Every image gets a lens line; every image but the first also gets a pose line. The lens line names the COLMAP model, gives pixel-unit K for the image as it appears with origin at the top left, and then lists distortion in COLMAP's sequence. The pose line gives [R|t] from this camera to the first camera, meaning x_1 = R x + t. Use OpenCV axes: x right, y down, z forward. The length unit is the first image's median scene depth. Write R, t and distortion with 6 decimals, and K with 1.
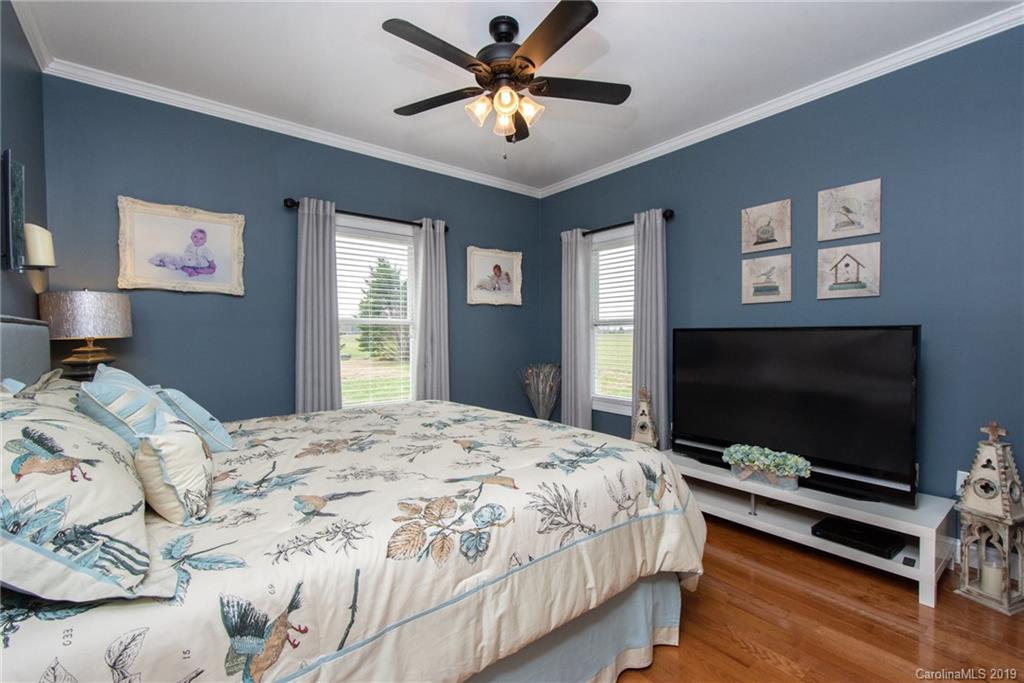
lens RADIAL K [[443.8, 0, 512.0], [0, 443.8, 341.5], [0, 0, 1]] dist [-0.000166, 0.000127]
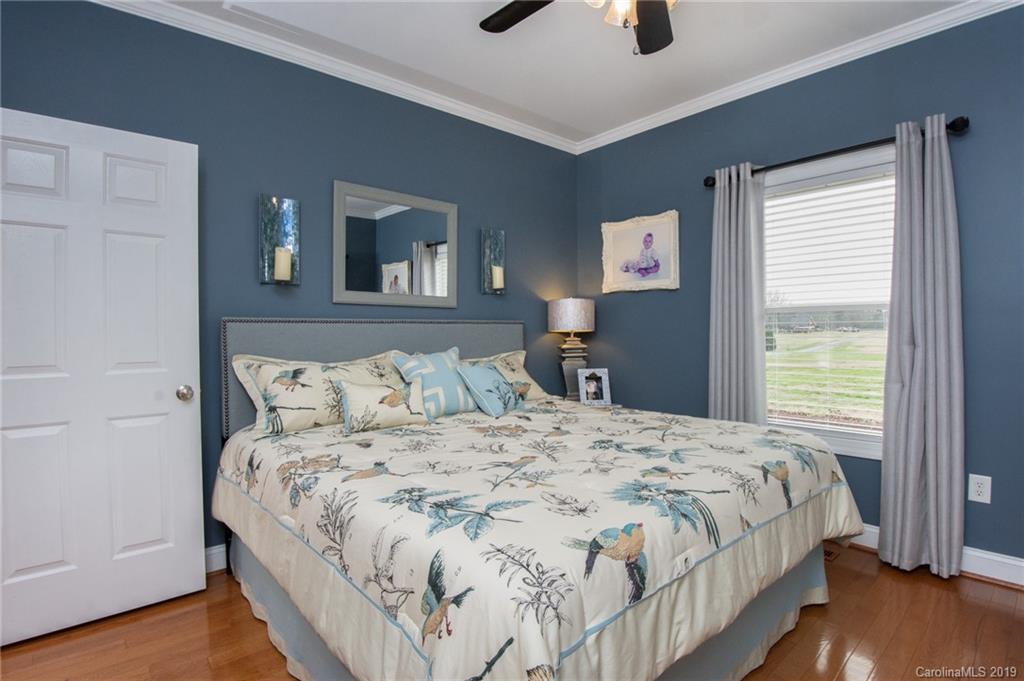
lens RADIAL K [[501.5, 0, 511.8], [0, 501.5, 336.3], [0, 0, 1]] dist [-0.002025, -0.000274]
pose [[0.050692, 0.018467, -0.998544, 0.639447], [-0.010528, 0.999783, 0.017955, -0.017612], [0.998659, 0.009602, 0.050875, 0.714607]]
